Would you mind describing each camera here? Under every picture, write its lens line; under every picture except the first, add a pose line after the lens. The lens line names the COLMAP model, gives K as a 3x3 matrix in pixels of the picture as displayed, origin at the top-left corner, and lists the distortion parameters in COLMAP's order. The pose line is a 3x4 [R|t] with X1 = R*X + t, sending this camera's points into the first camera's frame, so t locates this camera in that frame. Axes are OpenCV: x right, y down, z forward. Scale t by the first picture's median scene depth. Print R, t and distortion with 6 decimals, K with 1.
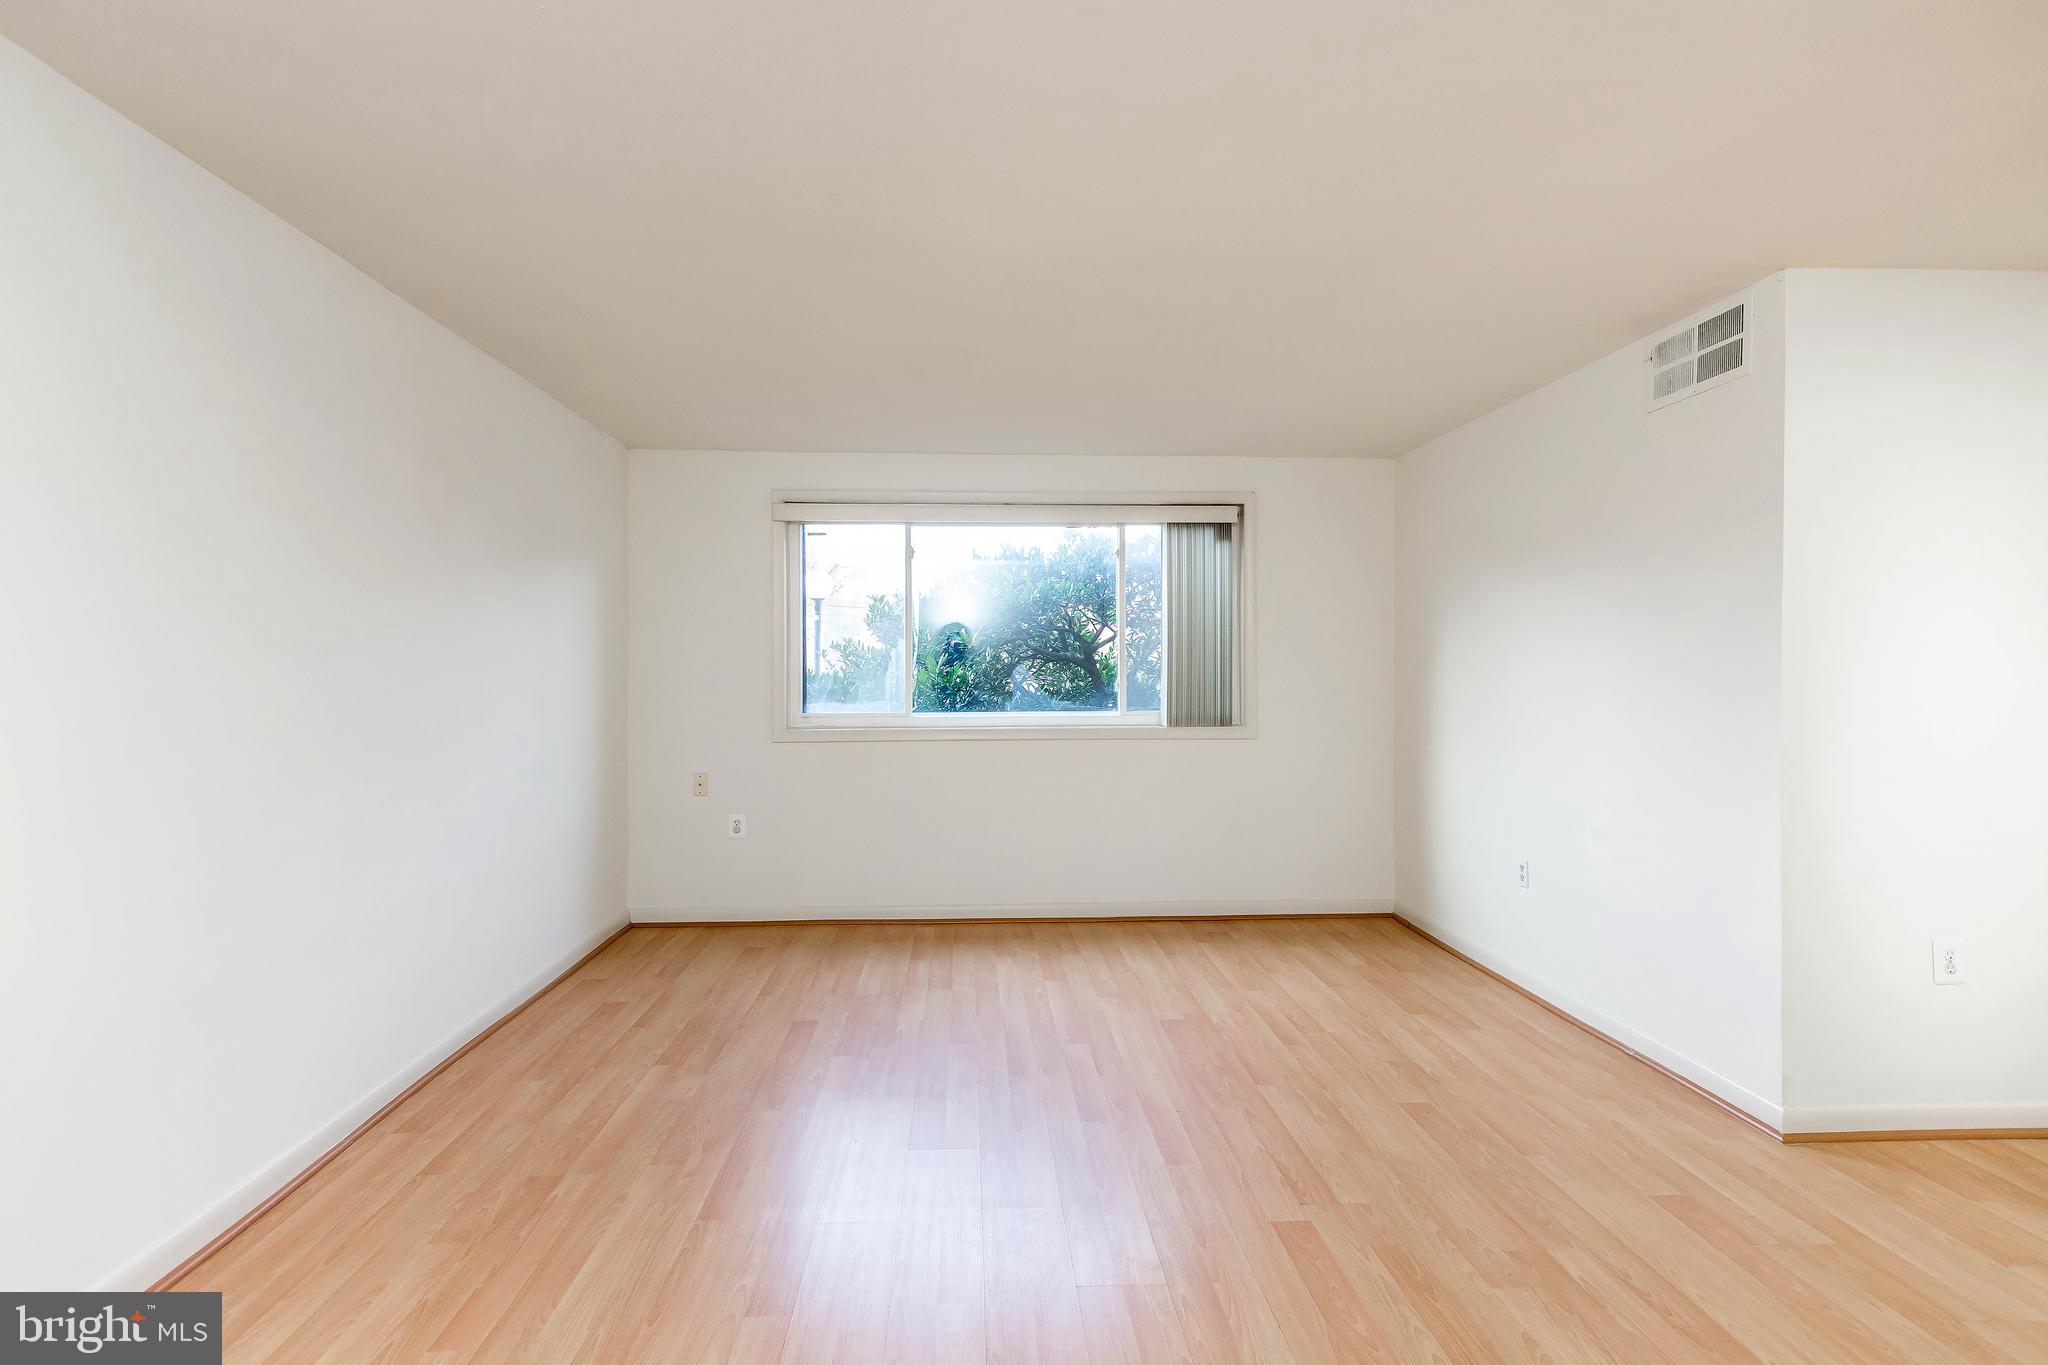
lens RADIAL K [[1045.8, 0, 1032.6], [0, 1045.8, 669.2], [0, 0, 1]] dist [0.011608, -0.000089]
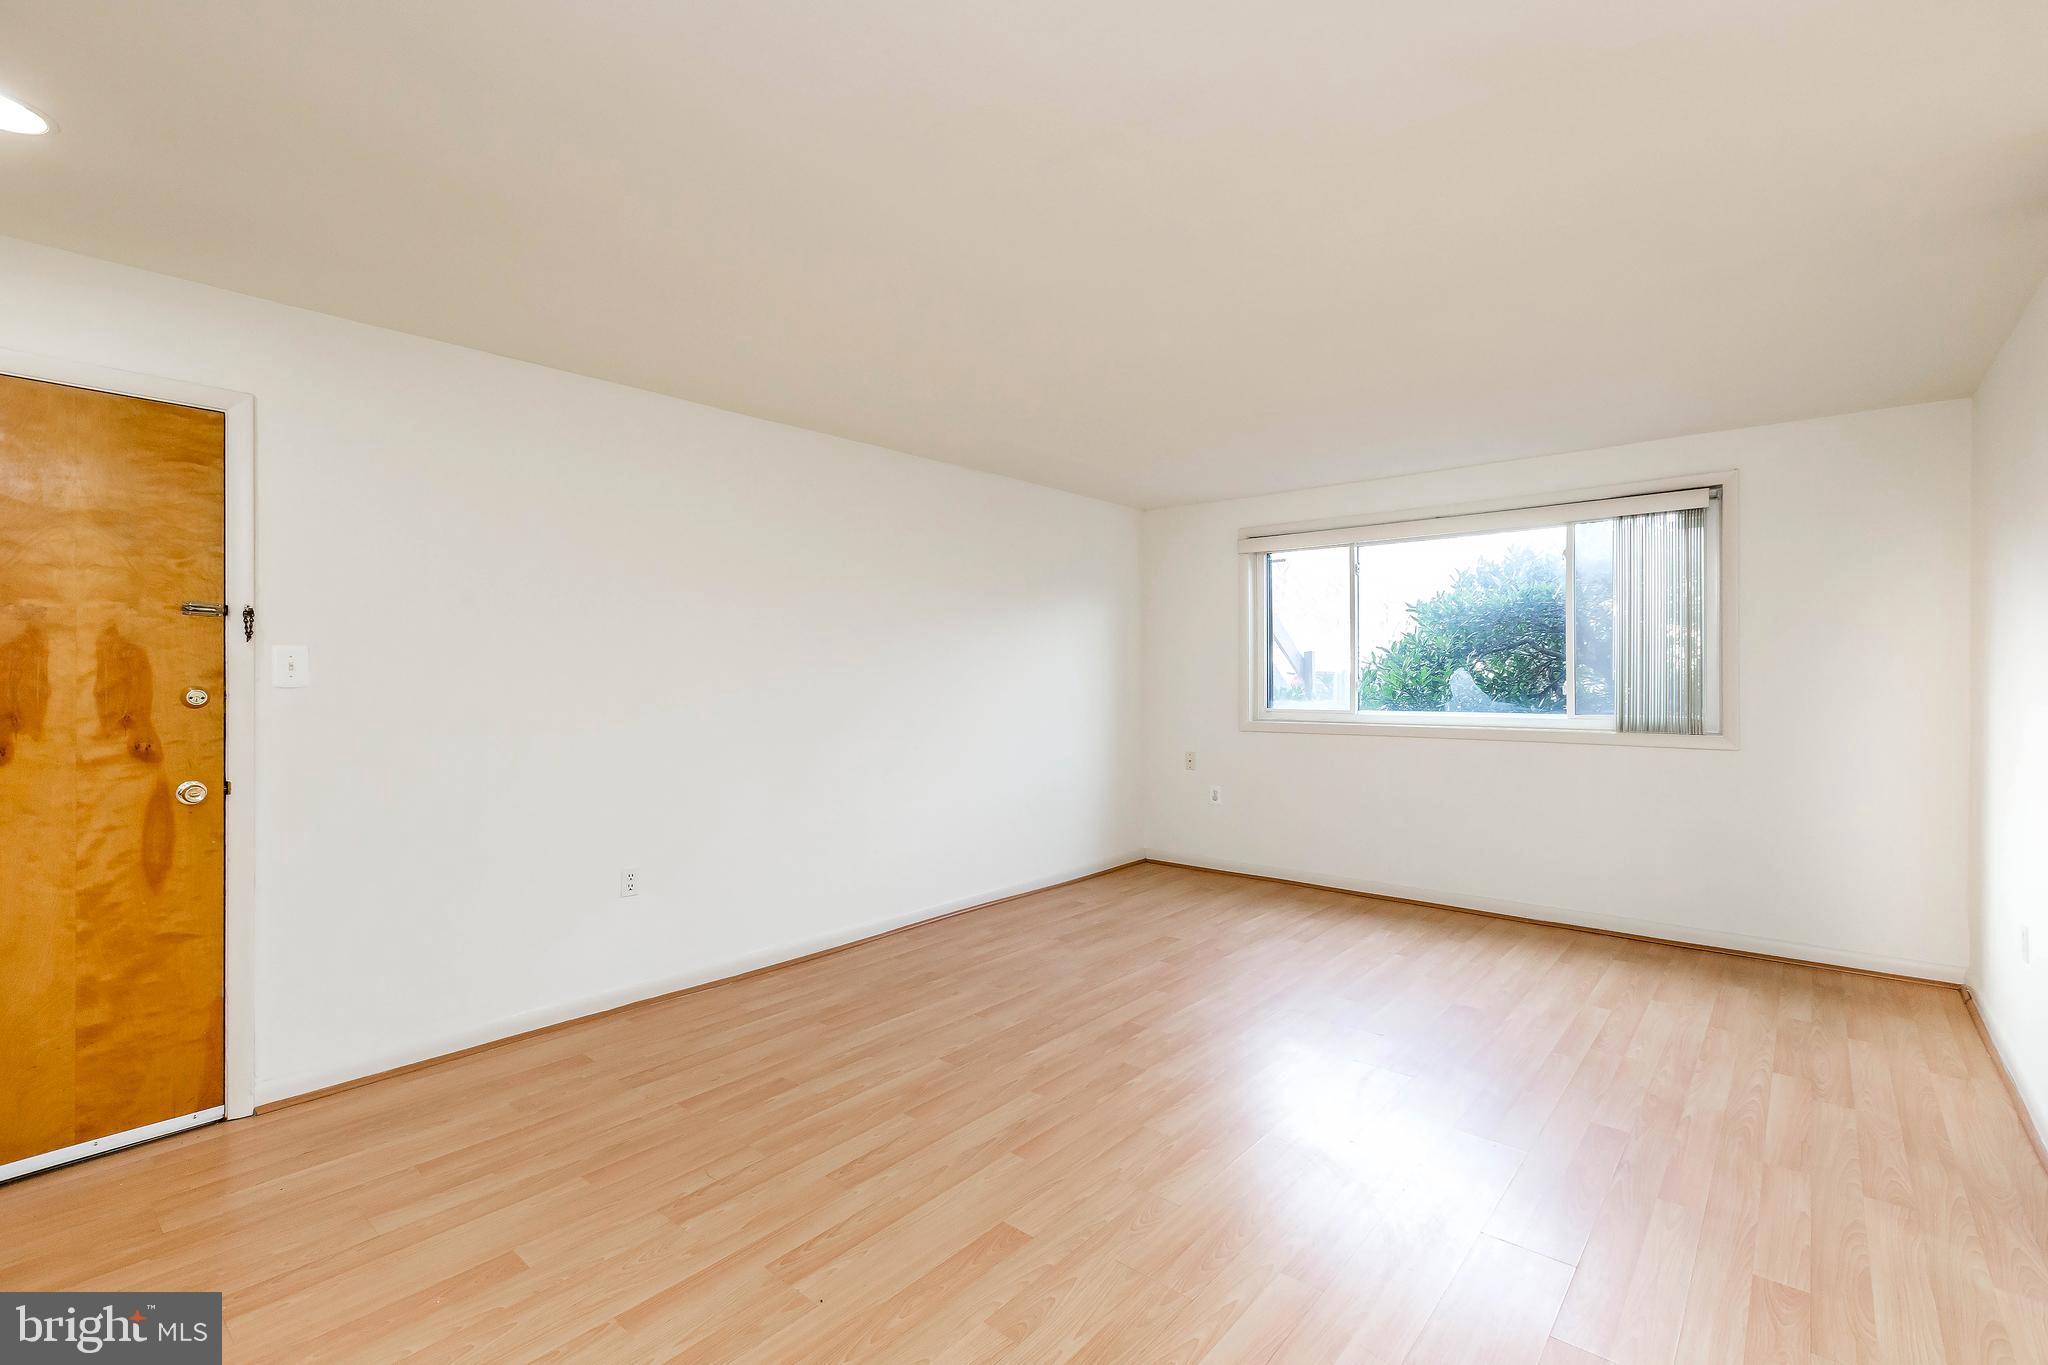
lens RADIAL K [[960.8, 0, 1023.7], [0, 960.8, 675.3], [0, 0, 1]] dist [0.011672, -0.000276]
pose [[0.710279, -0.000119, -0.703920, 0.377000], [0.001440, 0.999998, 0.001284, 0.001521], [0.703919, -0.001926, 0.710278, 0.002497]]
